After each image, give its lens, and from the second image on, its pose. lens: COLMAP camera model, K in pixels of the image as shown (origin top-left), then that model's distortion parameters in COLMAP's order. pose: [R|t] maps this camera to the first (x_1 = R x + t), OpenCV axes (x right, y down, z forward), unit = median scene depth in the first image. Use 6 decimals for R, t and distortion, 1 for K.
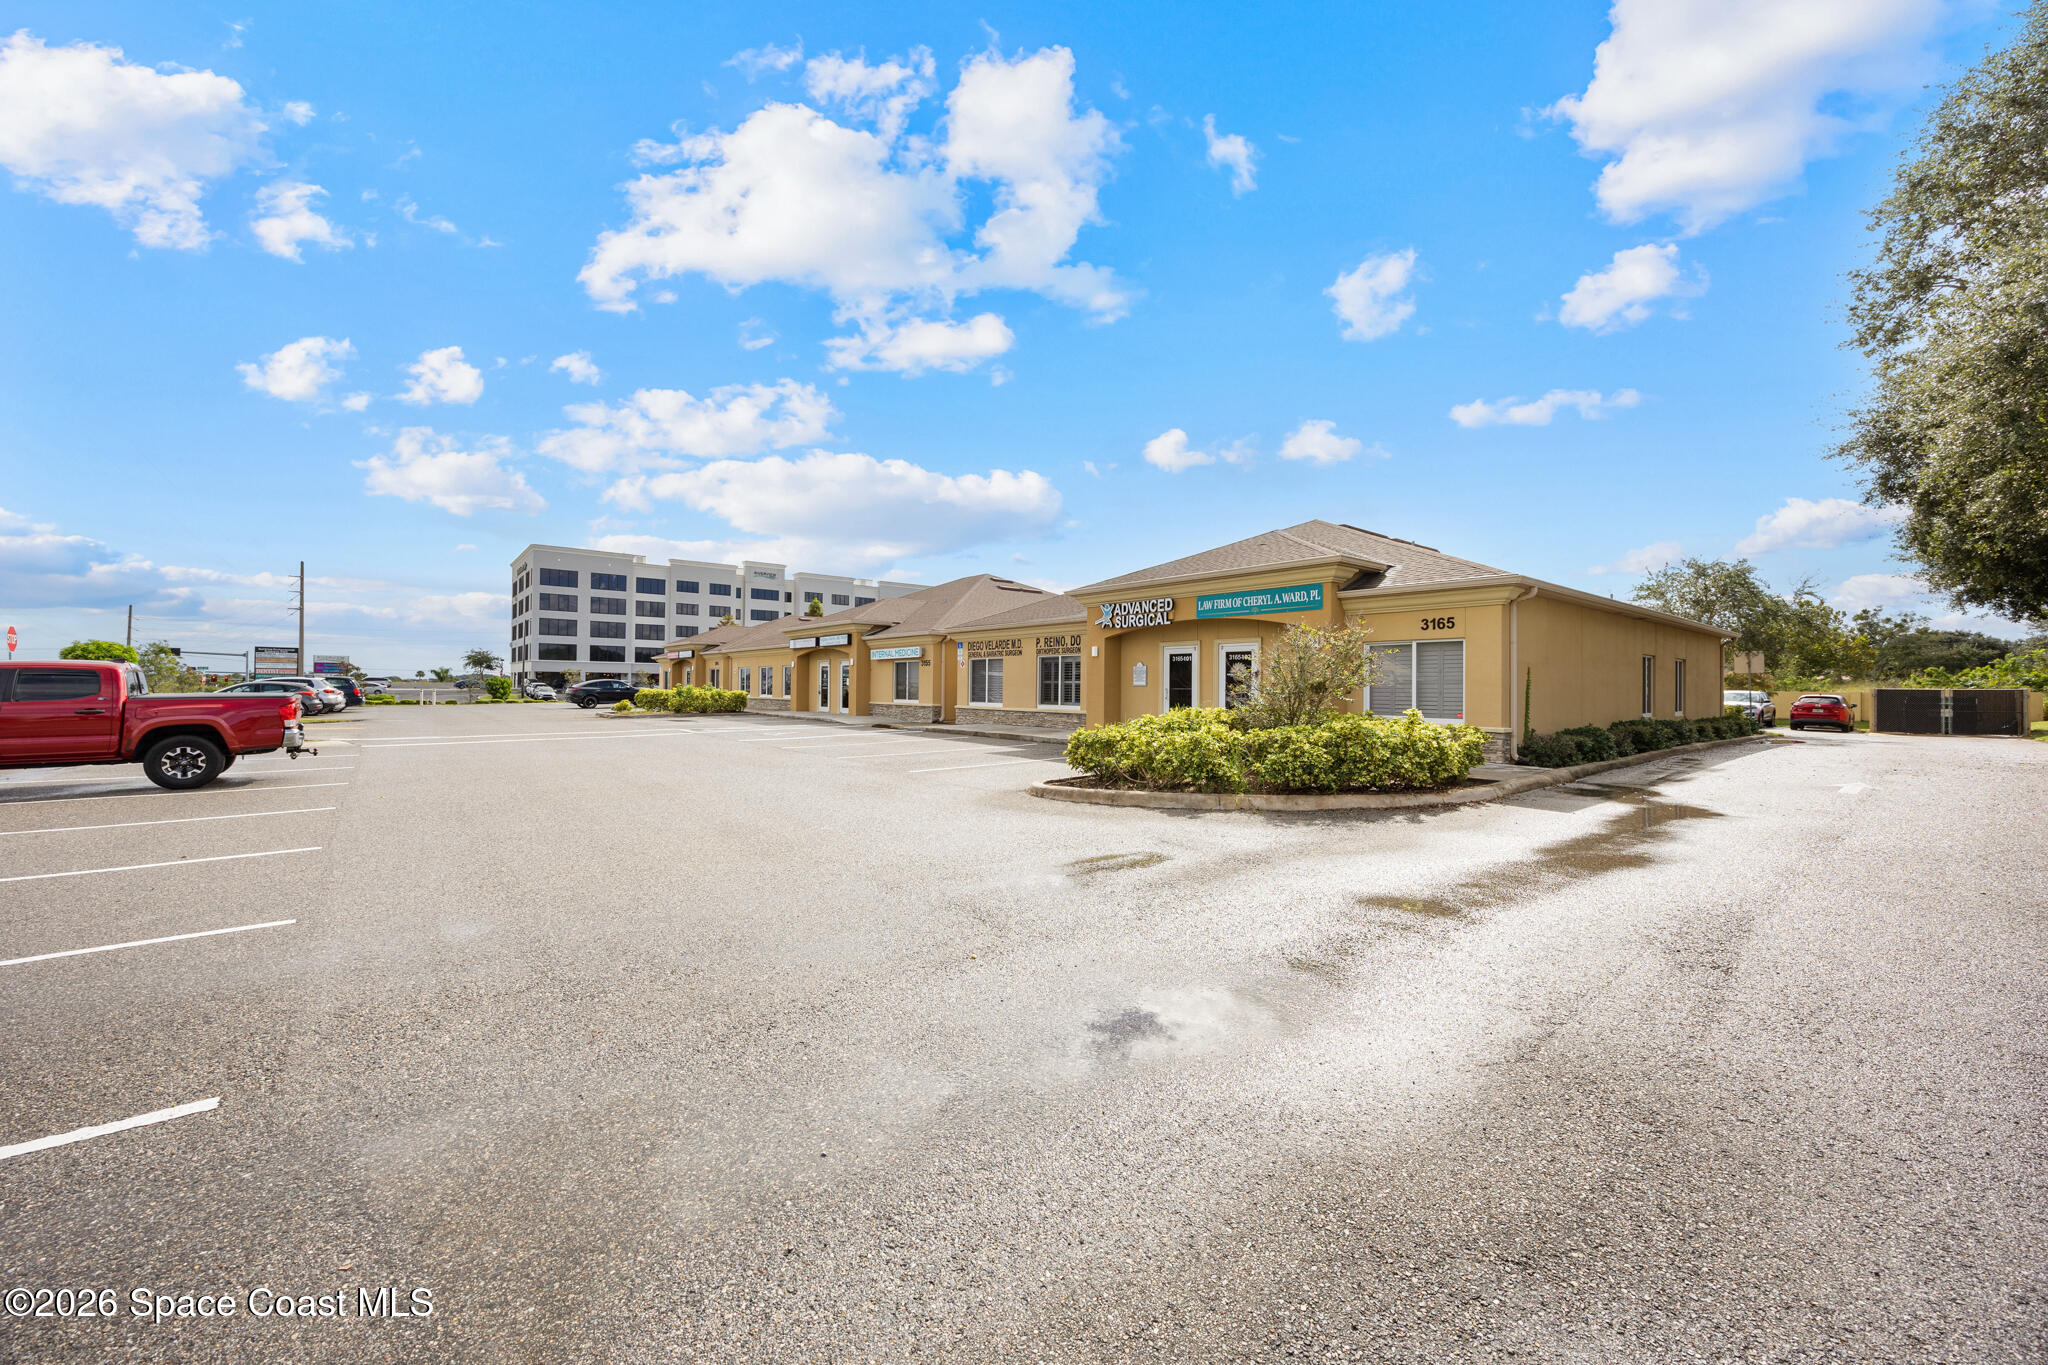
lens RADIAL K [[788.3, 0, 1026.8], [0, 788.3, 695.5], [0, 0, 1]] dist [0.000087, -0.000089]
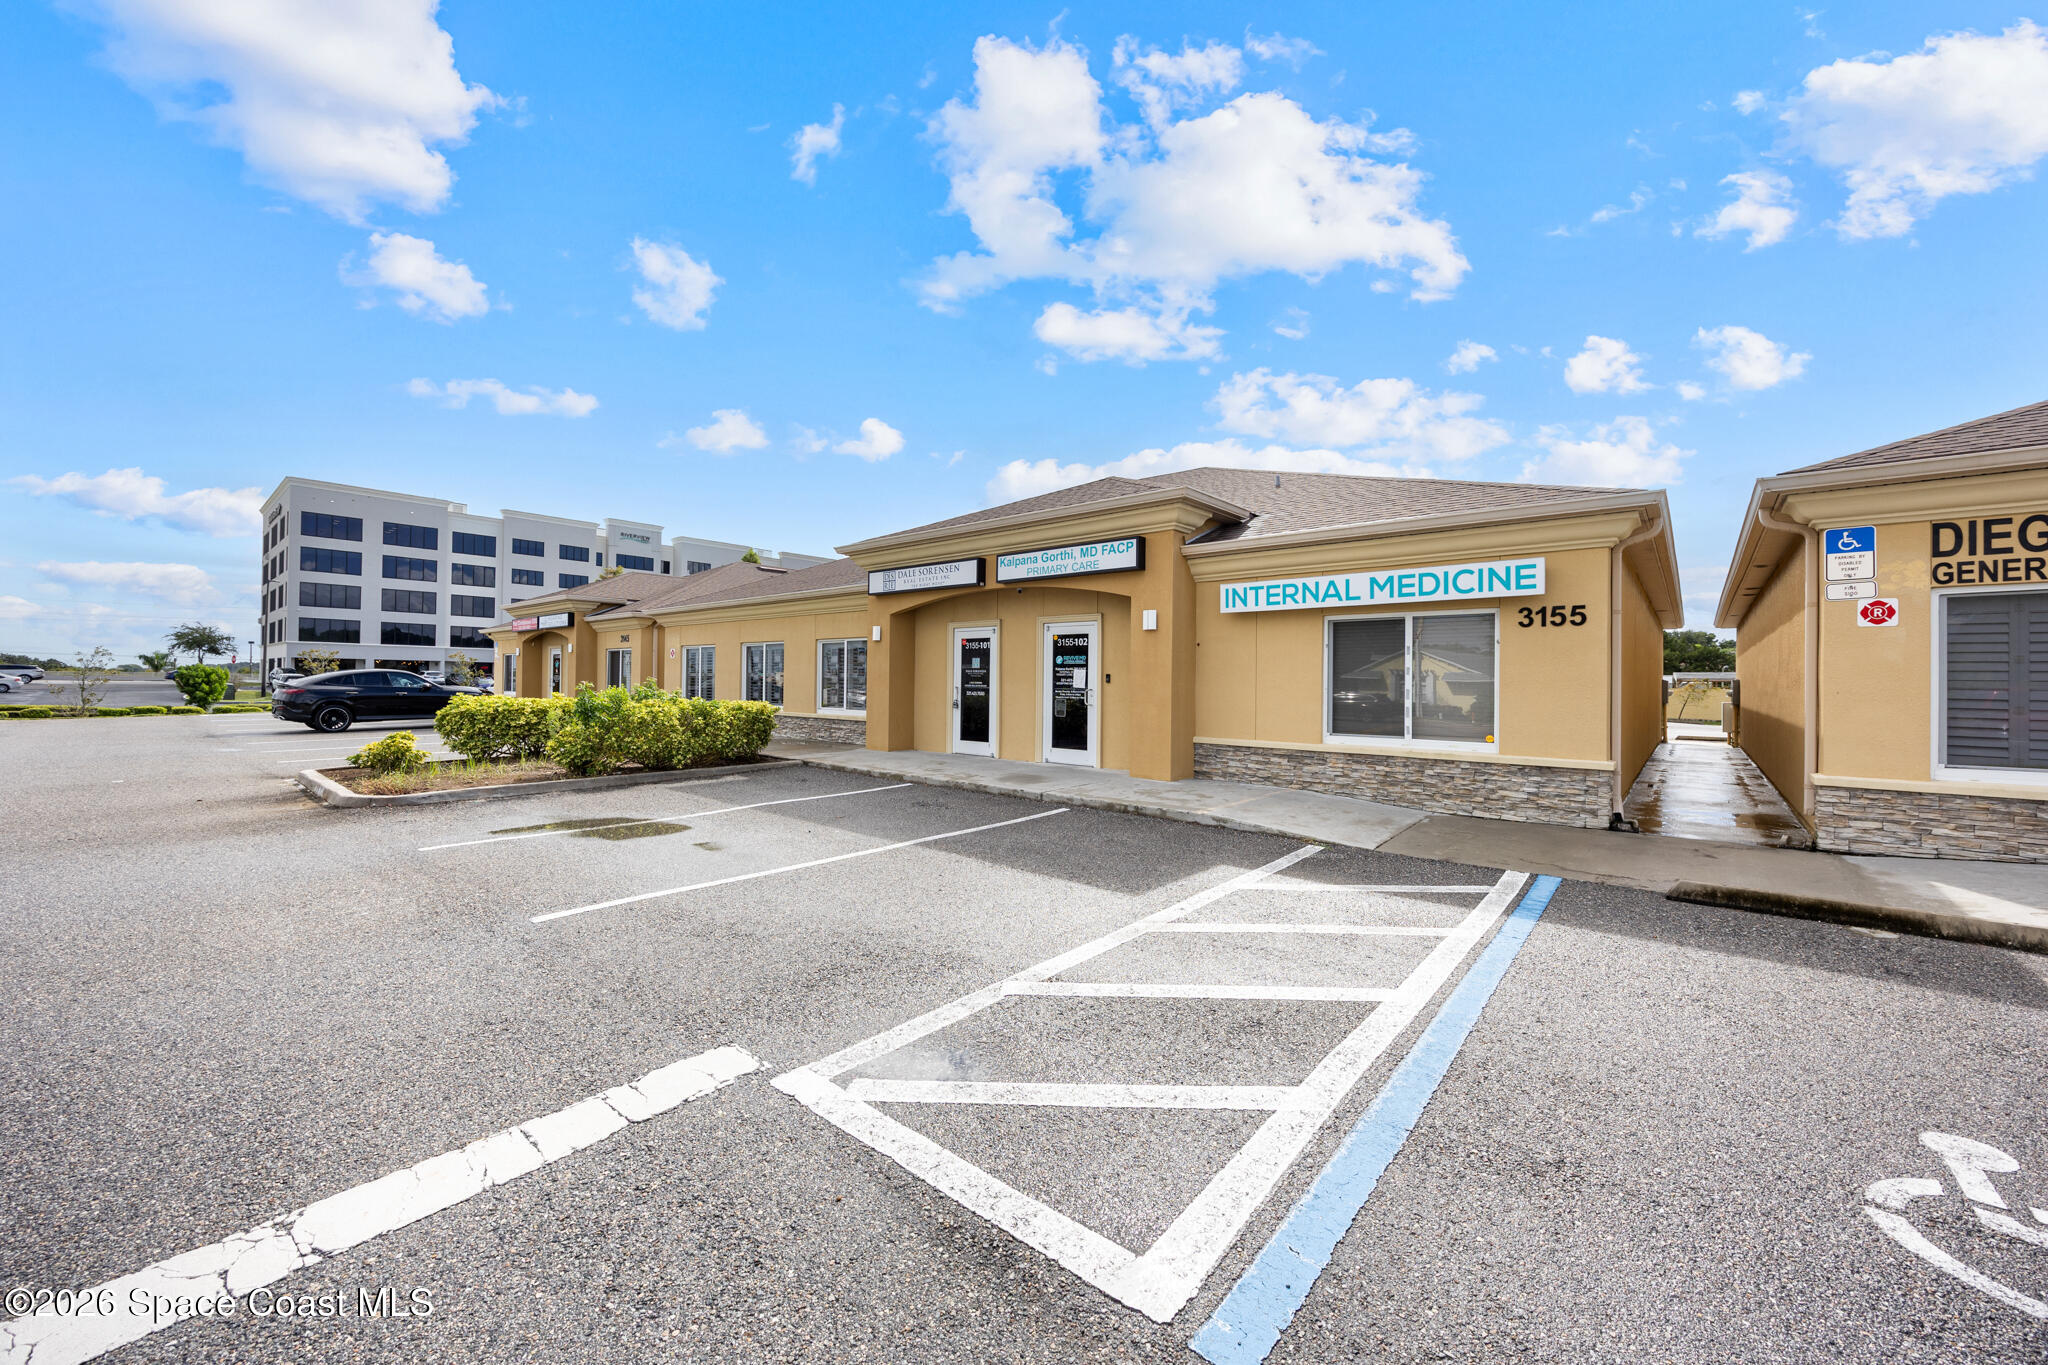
lens RADIAL K [[788.3, 0, 1026.4], [0, 788.3, 695.0], [0, 0, 1]] dist [0.000087, -0.000089]
pose [[0.986029, 0.001390, 0.166567, -0.094979], [-0.002522, 0.999975, 0.006585, -0.003724], [-0.166554, -0.006913, 0.986008, 0.195607]]
